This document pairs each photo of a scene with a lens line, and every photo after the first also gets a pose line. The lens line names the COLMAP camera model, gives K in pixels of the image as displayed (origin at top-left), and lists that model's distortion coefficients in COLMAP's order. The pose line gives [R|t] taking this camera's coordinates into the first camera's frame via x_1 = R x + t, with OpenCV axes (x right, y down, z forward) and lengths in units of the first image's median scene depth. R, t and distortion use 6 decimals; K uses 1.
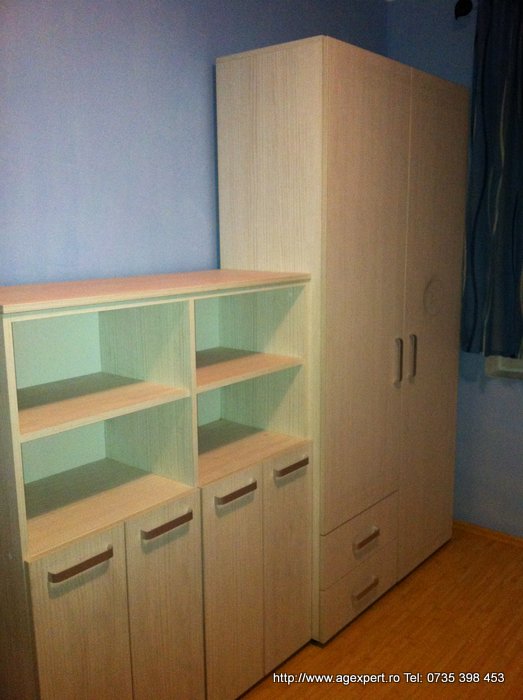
lens RADIAL K [[689.1, 0, 261.5], [0, 689.1, 350.0], [0, 0, 1]] dist [0.090326, -0.346346]
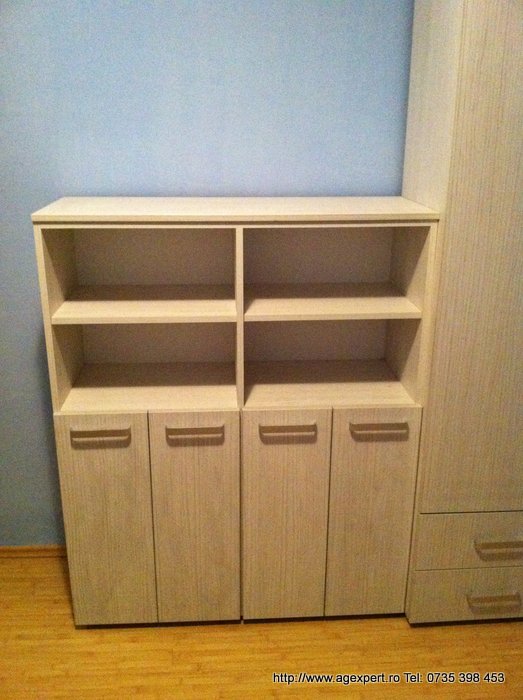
lens RADIAL K [[658.0, 0, 261.5], [0, 658.0, 350.0], [0, 0, 1]] dist [0.091046, -0.323525]
pose [[0.663909, 0.248172, -0.705433, 0.502454], [-0.140258, 0.967911, 0.208509, -0.082621], [0.734543, -0.039488, 0.677413, 0.286209]]
